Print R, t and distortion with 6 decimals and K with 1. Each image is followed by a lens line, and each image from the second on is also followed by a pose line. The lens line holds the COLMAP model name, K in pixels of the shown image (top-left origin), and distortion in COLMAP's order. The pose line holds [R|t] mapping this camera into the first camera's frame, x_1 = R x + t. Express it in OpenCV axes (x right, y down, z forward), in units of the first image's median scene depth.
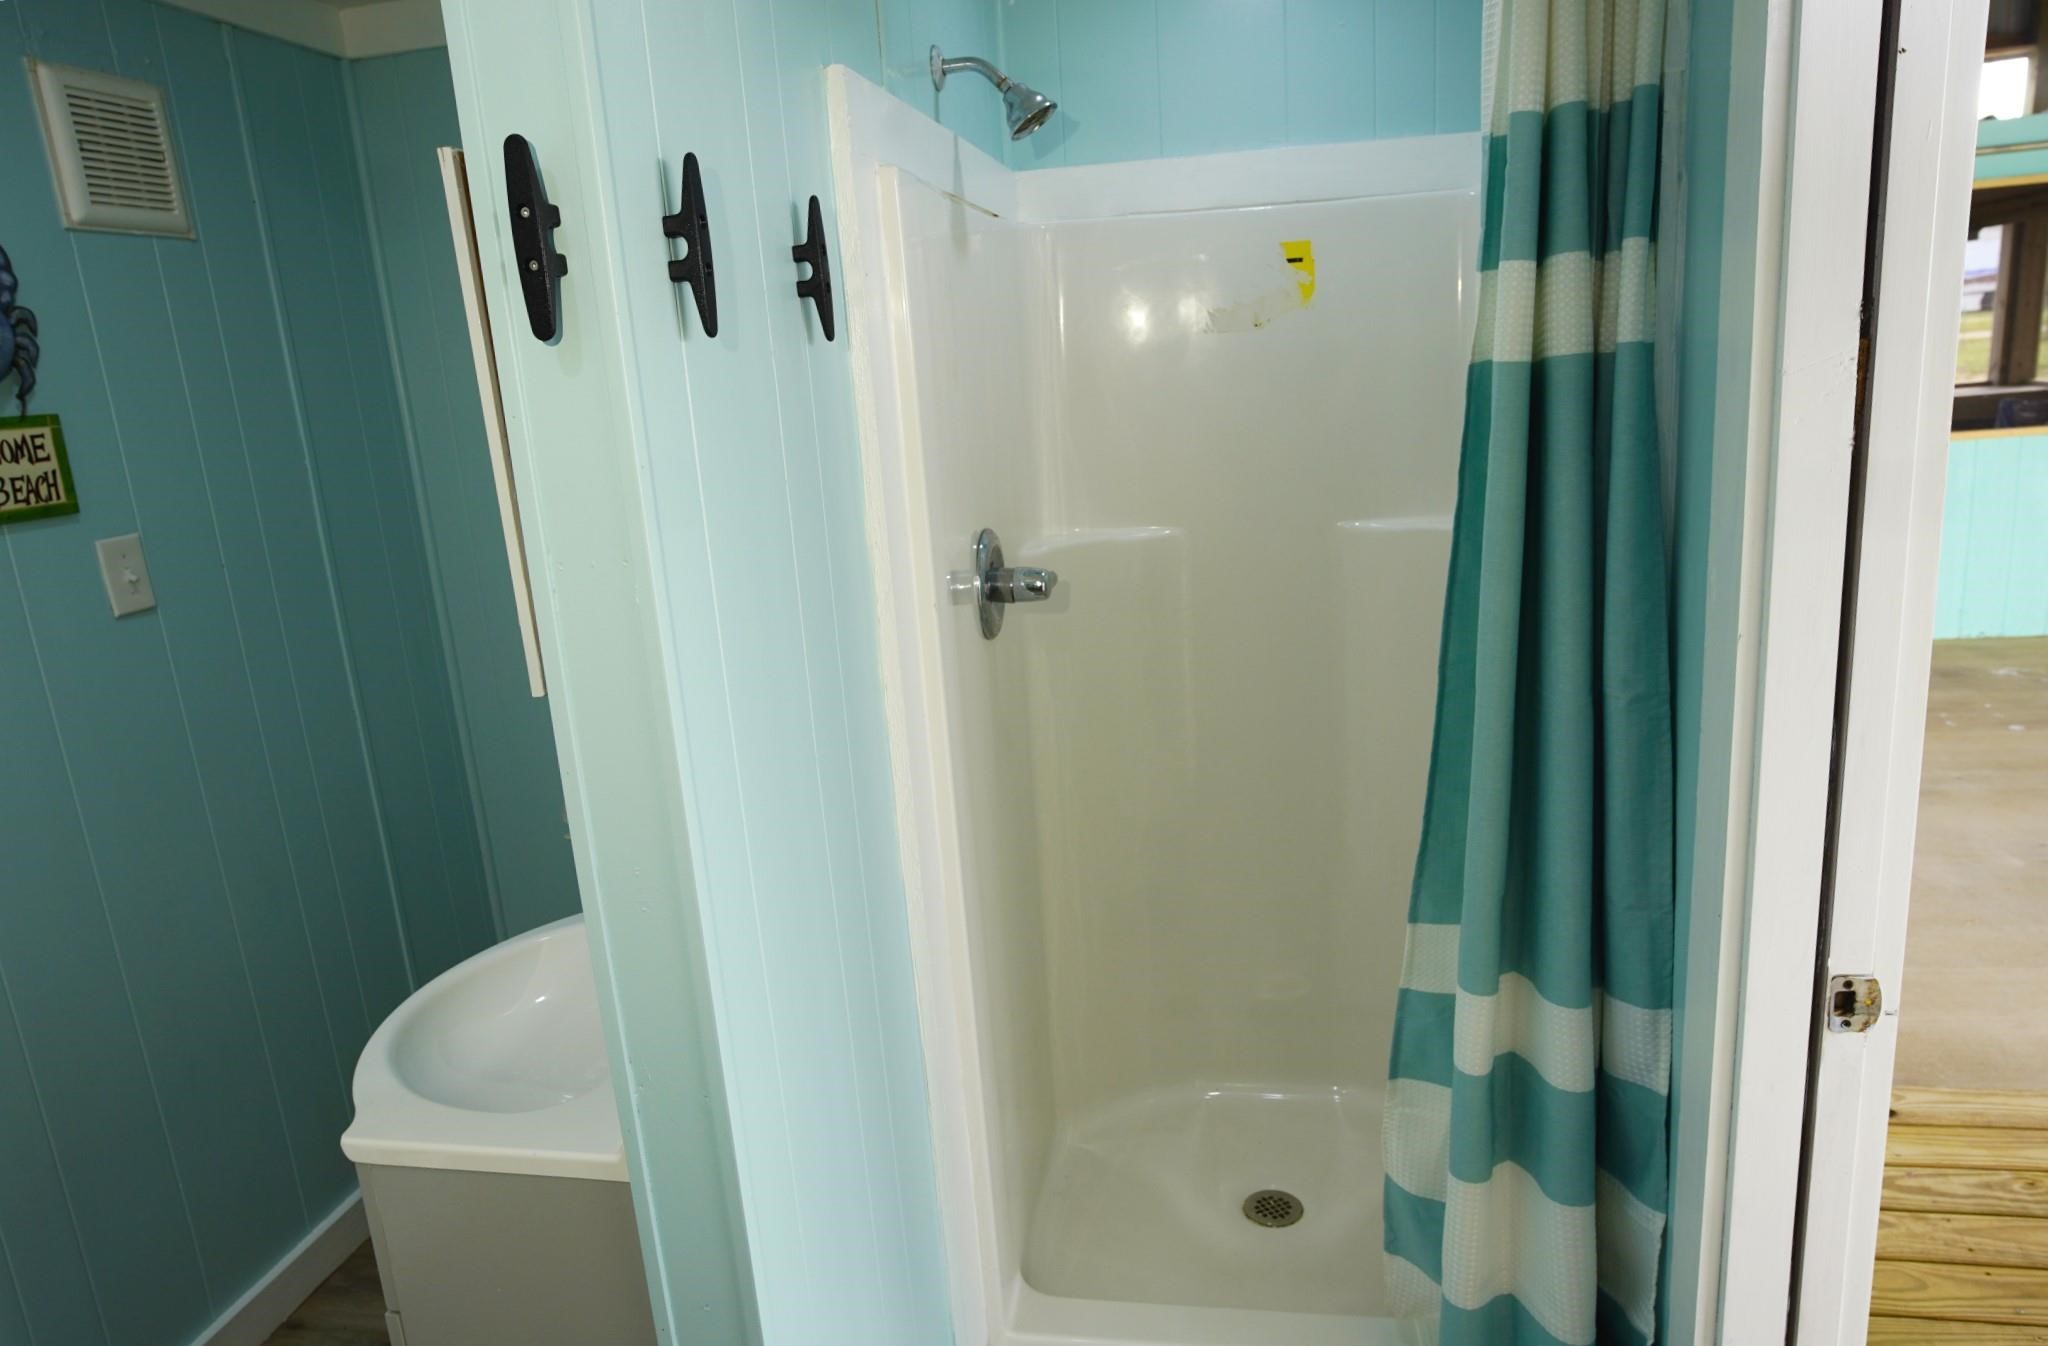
lens RADIAL K [[1307.8, 0, 1024.0], [0, 1307.8, 673.0], [0, 0, 1]] dist [-0.004781, -0.002179]
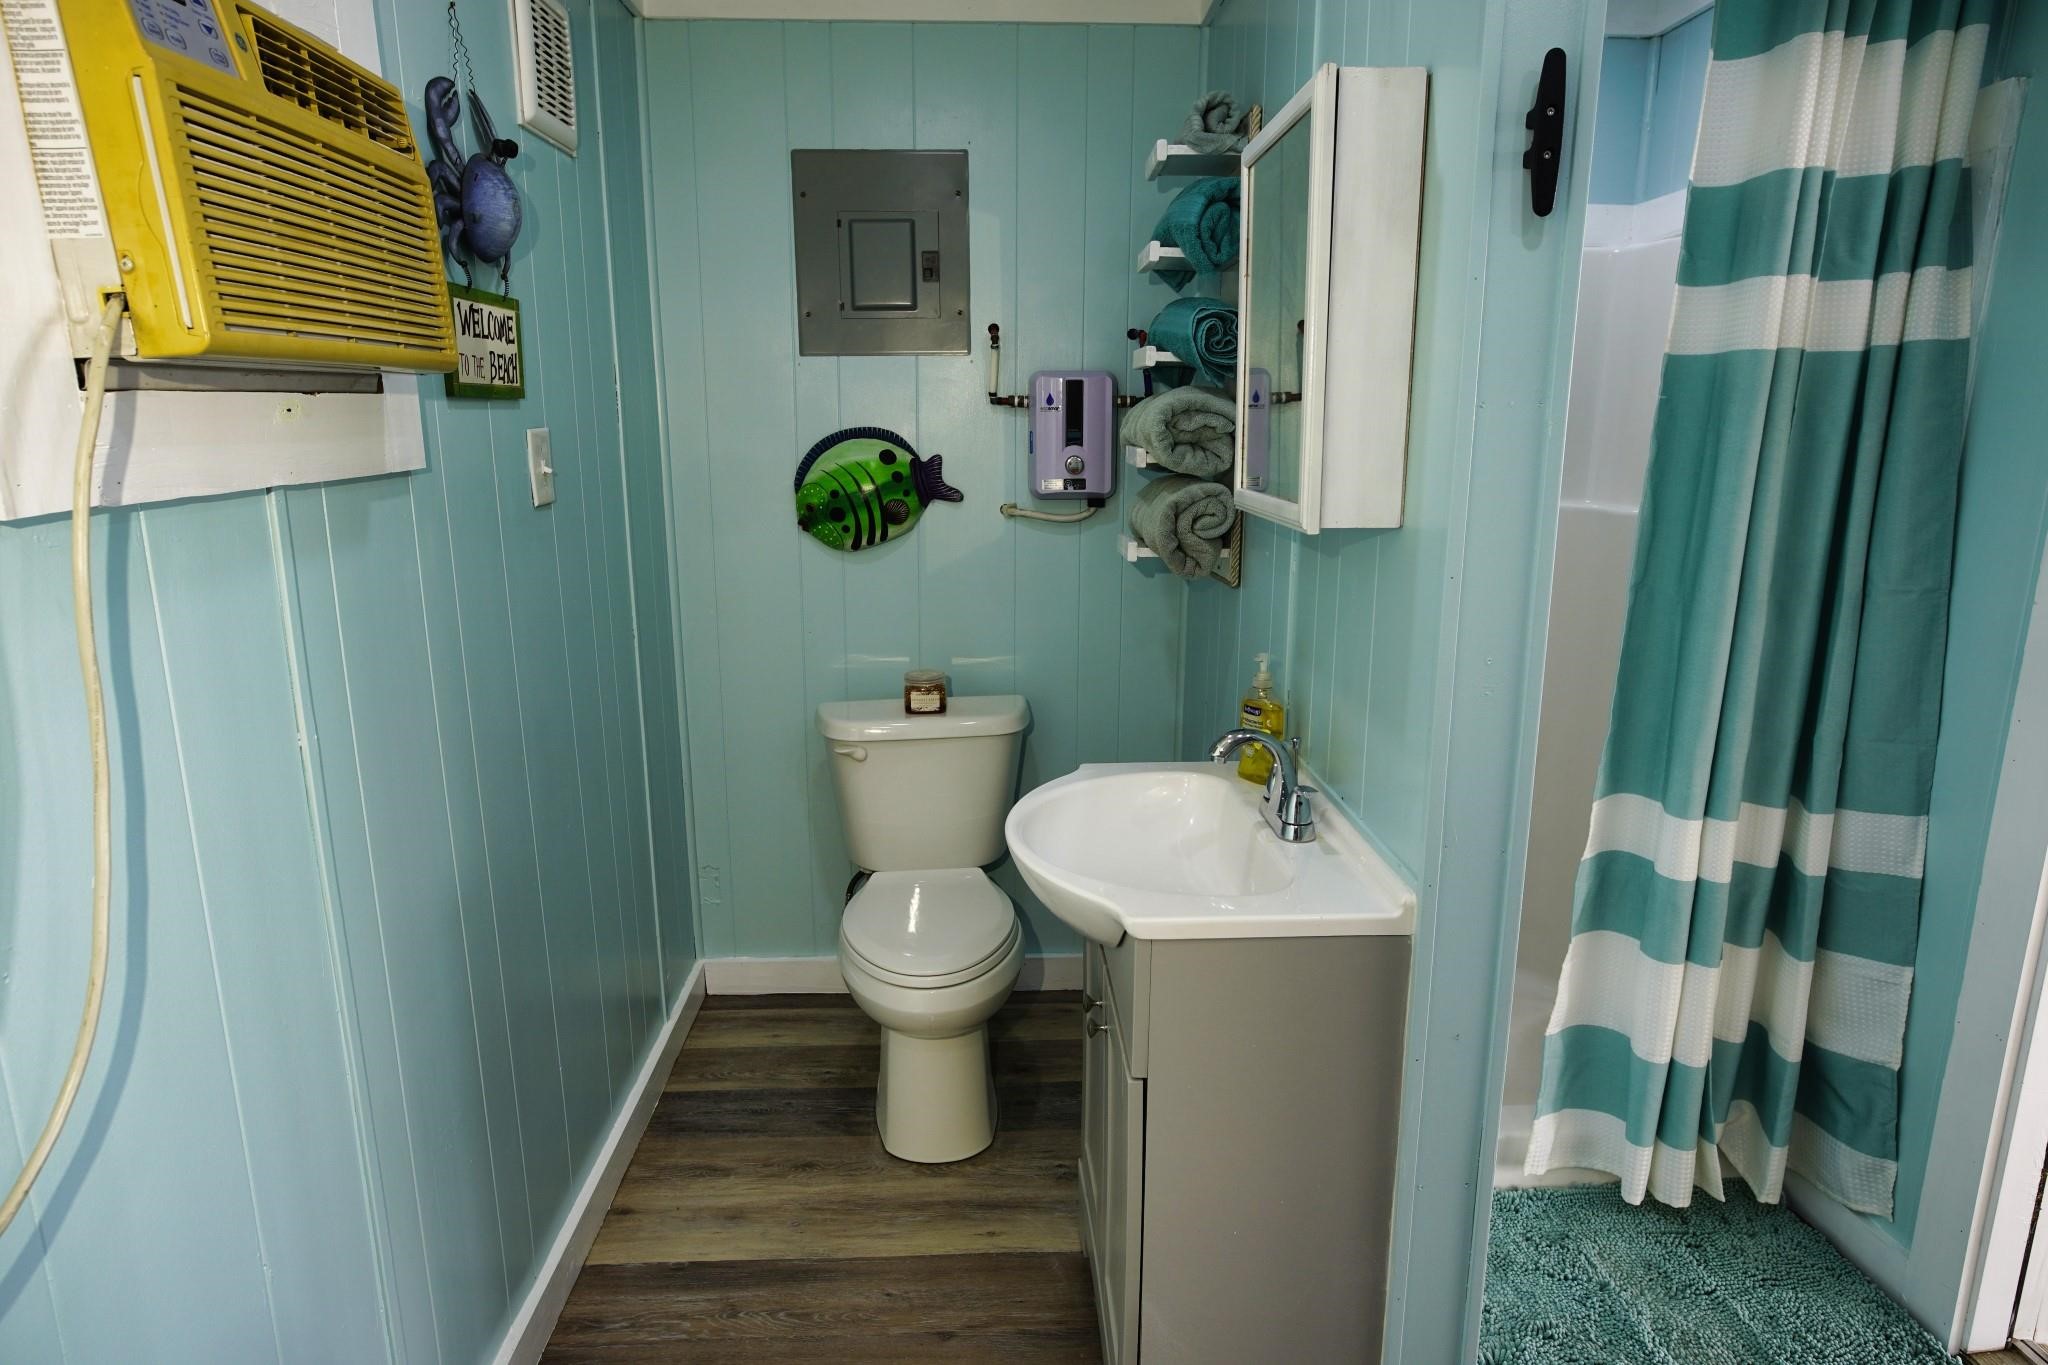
lens RADIAL K [[1151.8, 0, 1034.3], [0, 1151.8, 661.3], [0, 0, 1]] dist [-0.001787, 0.000431]
pose [[0.968255, 0.022063, 0.248987, -0.743845], [-0.014568, 0.999385, -0.031904, 0.143701], [-0.249538, 0.027264, 0.967981, 0.033341]]
